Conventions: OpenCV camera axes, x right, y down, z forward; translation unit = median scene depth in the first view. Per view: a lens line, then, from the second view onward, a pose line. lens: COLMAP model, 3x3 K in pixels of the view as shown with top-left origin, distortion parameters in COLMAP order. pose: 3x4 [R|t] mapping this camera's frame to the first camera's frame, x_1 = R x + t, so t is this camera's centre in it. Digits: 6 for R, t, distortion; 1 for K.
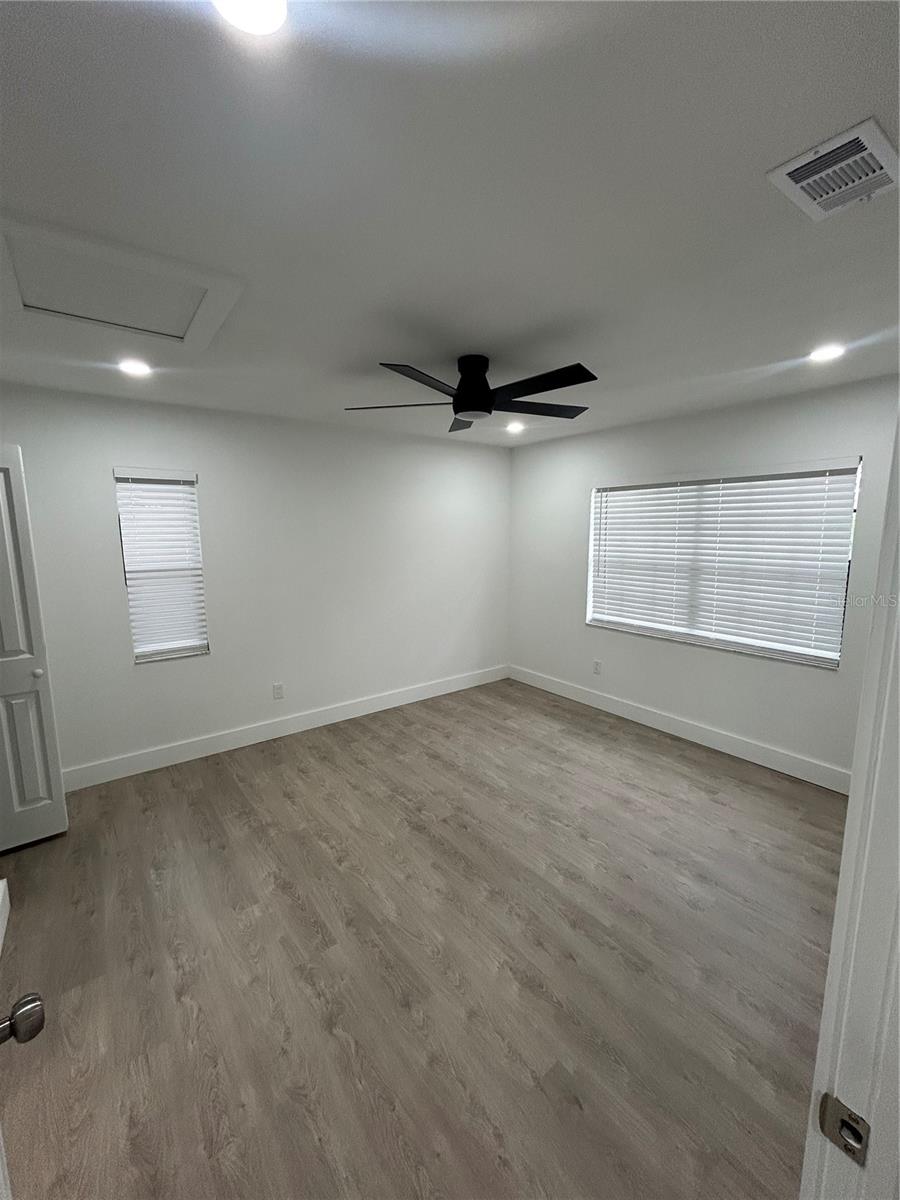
lens RADIAL K [[482.6, 0, 464.7], [0, 482.6, 597.5], [0, 0, 1]] dist [0.002044, 0.000324]
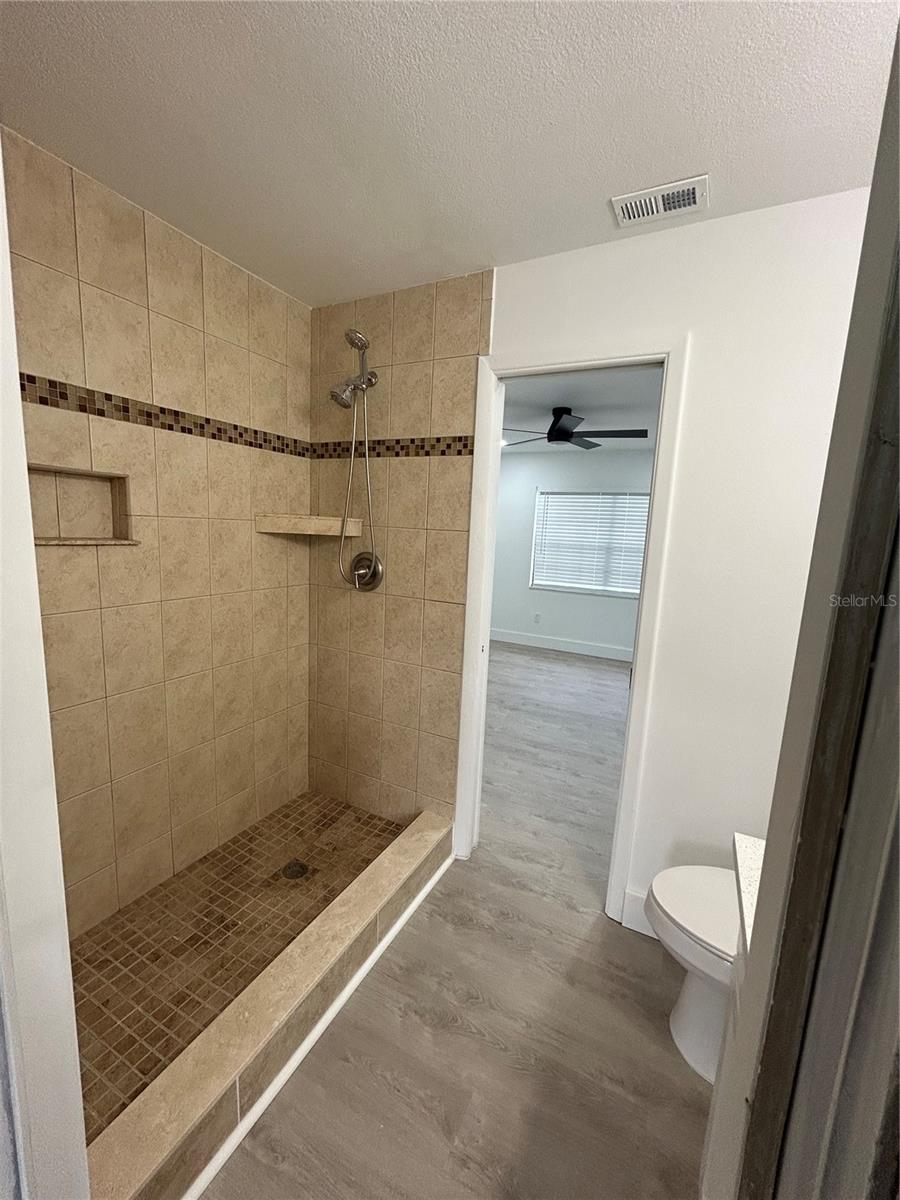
lens RADIAL K [[478.2, 0, 450.0], [0, 478.2, 600.0], [0, 0, 1]] dist [-0.000010, -0.000043]
pose [[0.904298, -0.020540, 0.426406, -0.678623], [0.014446, 0.999742, 0.017521, 0.076973], [-0.426656, -0.009684, 0.904362, -0.204406]]
